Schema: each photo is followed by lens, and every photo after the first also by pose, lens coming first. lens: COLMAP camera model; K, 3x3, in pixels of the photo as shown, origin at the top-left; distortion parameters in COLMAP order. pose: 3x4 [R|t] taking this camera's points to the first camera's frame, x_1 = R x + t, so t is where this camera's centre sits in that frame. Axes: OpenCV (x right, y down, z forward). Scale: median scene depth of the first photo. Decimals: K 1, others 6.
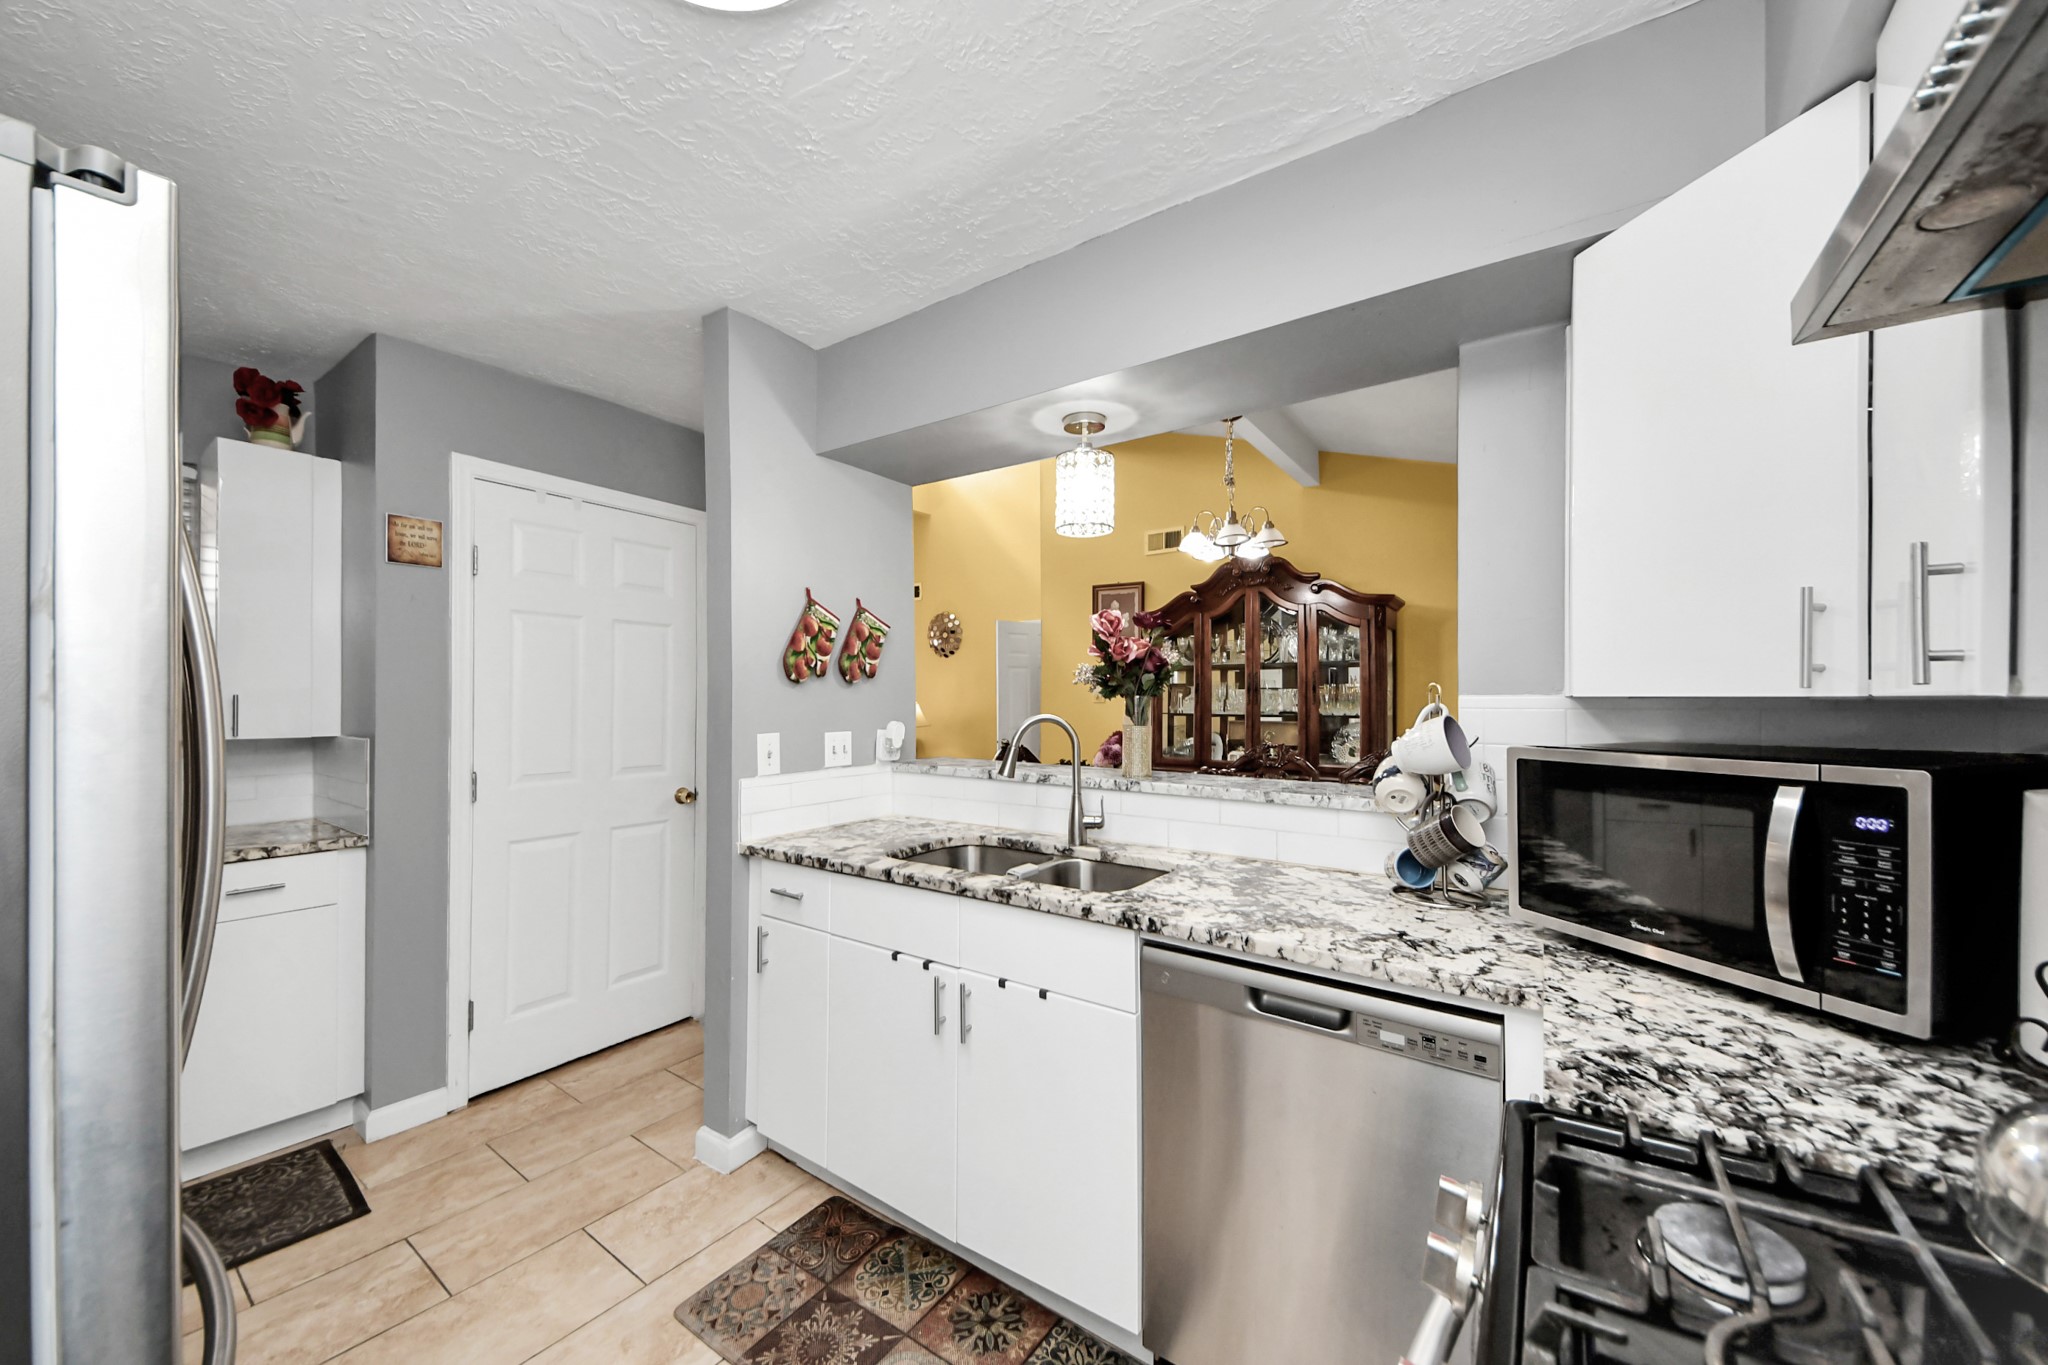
lens RADIAL K [[757.6, 0, 1018.9], [0, 757.6, 697.5], [0, 0, 1]] dist [-0.004152, -0.000038]
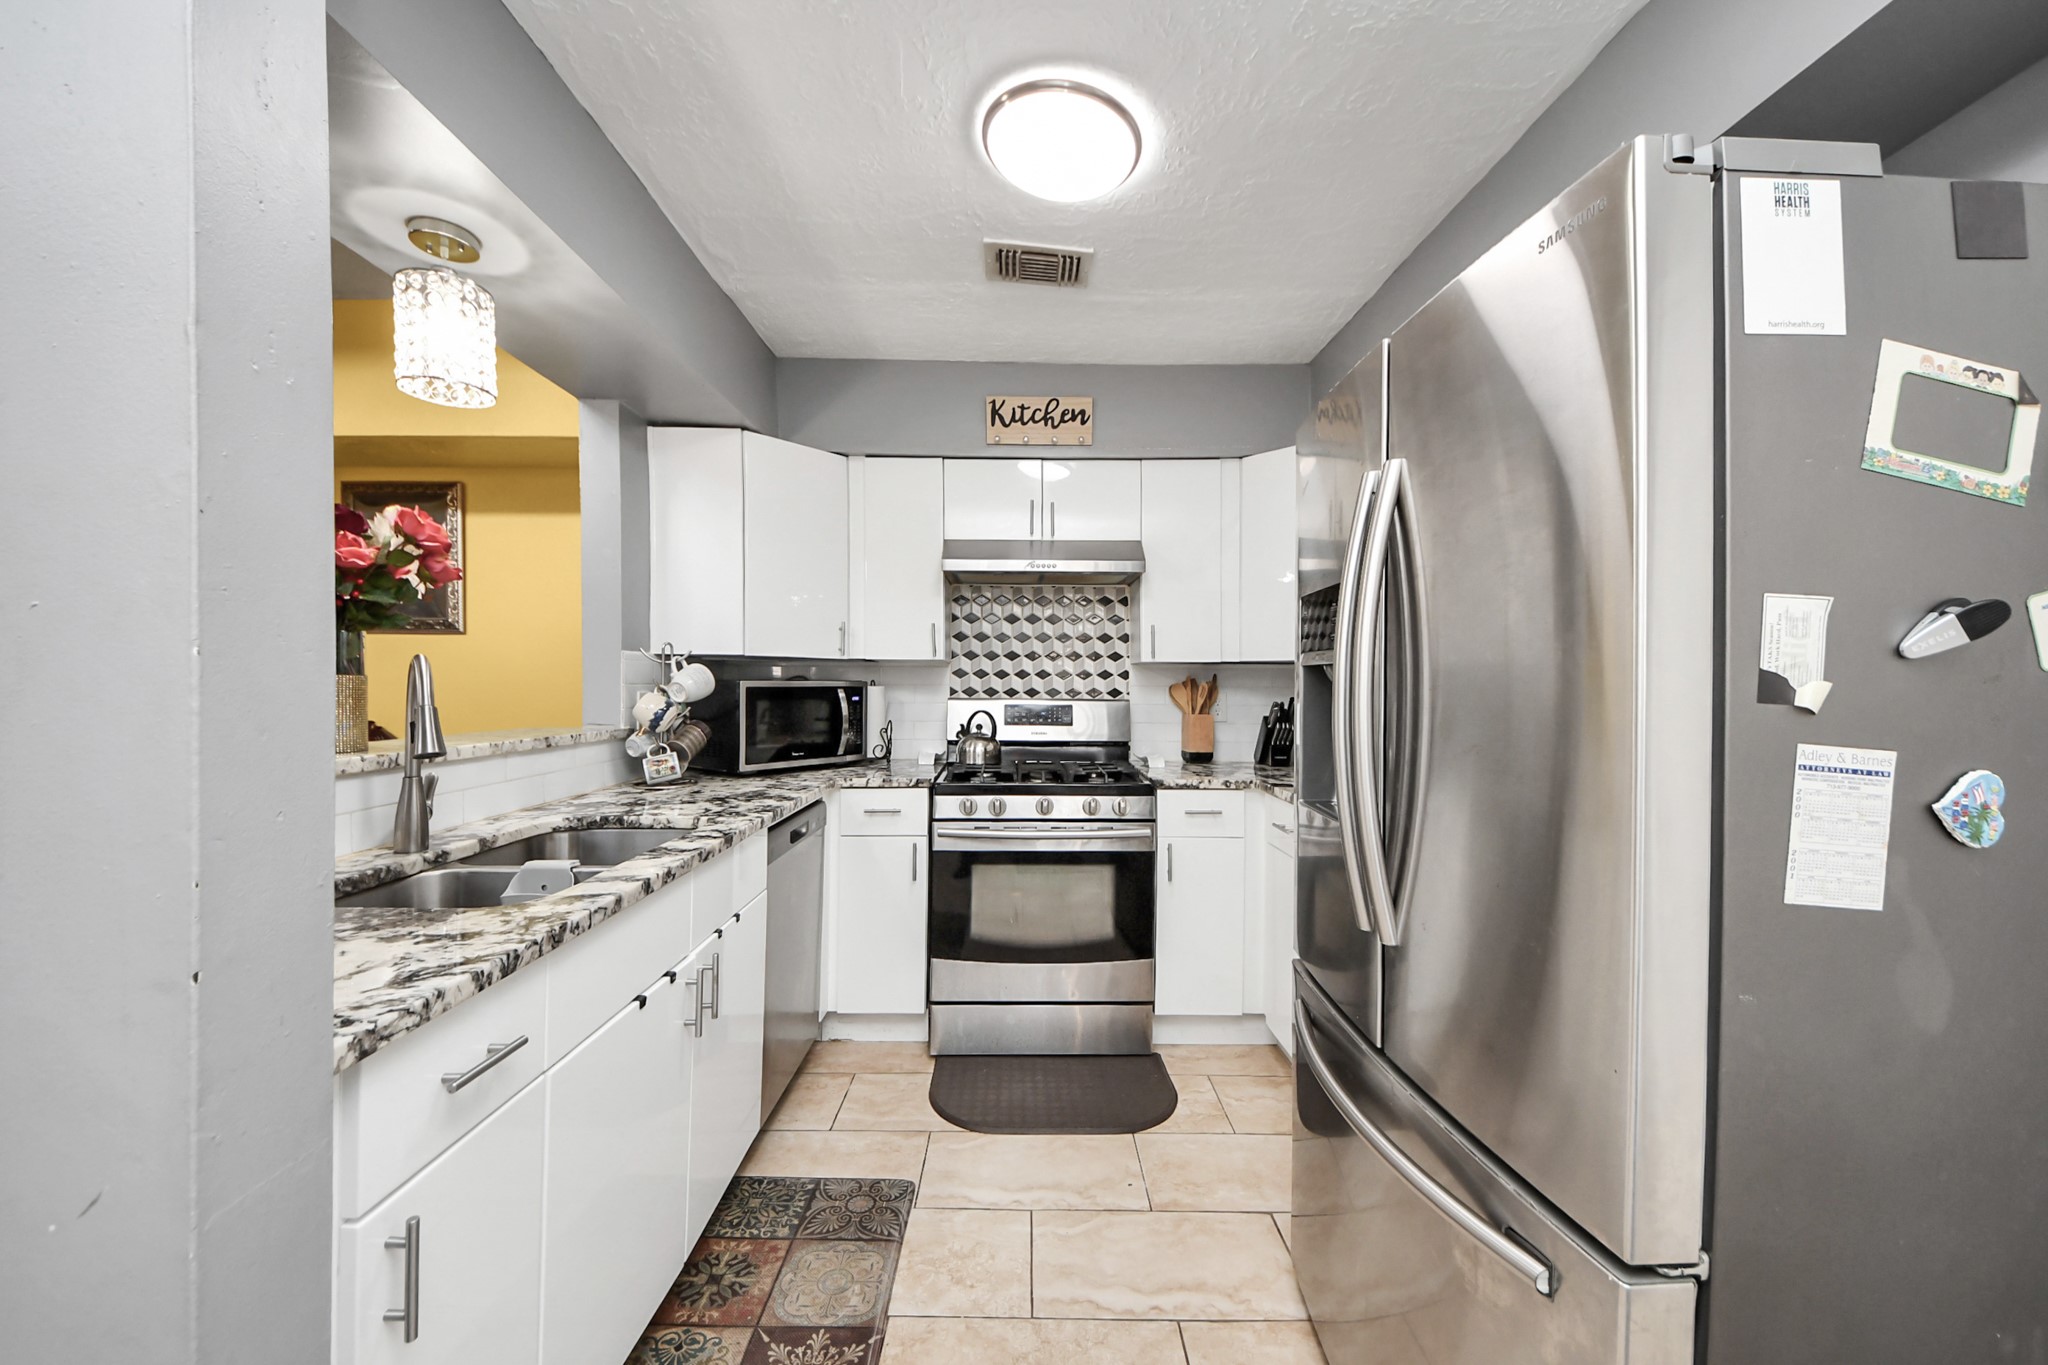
lens RADIAL K [[757.6, 0, 1025.0], [0, 757.6, 680.5], [0, 0, 1]] dist [-0.004152, -0.000038]
pose [[-0.576678, -0.013504, 0.816860, -0.914100], [-0.016715, 0.999849, 0.004729, 0.028245], [-0.816801, -0.010926, -0.576817, 1.065486]]
